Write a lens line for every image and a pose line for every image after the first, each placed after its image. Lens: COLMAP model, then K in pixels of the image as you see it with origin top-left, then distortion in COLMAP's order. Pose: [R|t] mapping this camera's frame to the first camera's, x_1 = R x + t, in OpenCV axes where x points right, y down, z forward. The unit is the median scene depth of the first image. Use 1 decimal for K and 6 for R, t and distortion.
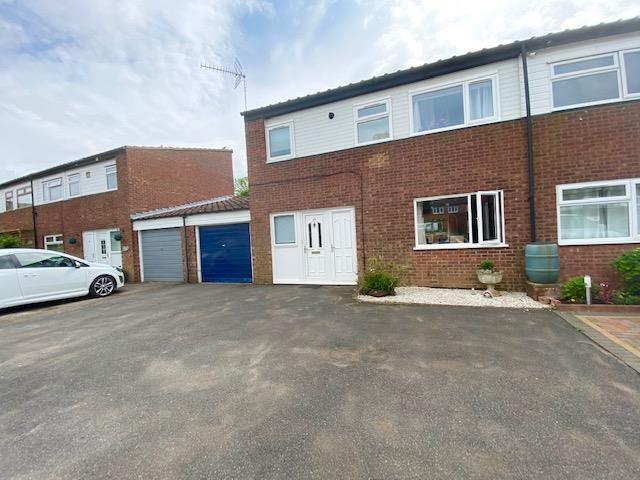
lens RADIAL K [[259.1, 0, 321.5], [0, 259.1, 238.9], [0, 0, 1]] dist [0.041354, -0.032424]
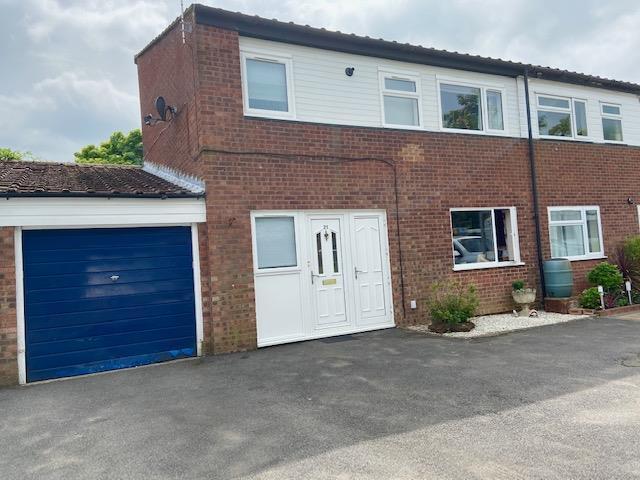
lens RADIAL K [[478.1, 0, 318.8], [0, 478.1, 228.8], [0, 0, 1]] dist [0.111656, -0.110205]
pose [[0.666755, 0.056024, 0.743168, -0.940041], [0.033122, 0.993958, -0.104647, 0.049822], [-0.744541, 0.094389, 0.660871, 0.300115]]
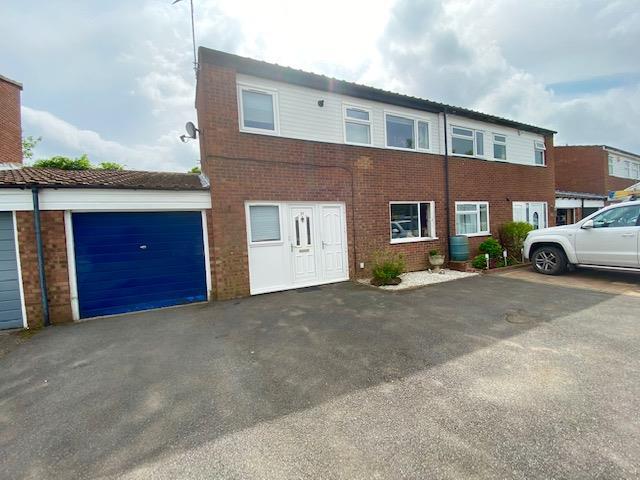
lens RADIAL K [[259.1, 0, 321.5], [0, 259.1, 238.9], [0, 0, 1]] dist [0.041354, -0.032424]
pose [[0.686492, -0.001870, 0.727135, -0.673823], [0.020295, 0.999656, -0.016590, 0.031190], [-0.726854, 0.026146, 0.686294, 0.382121]]
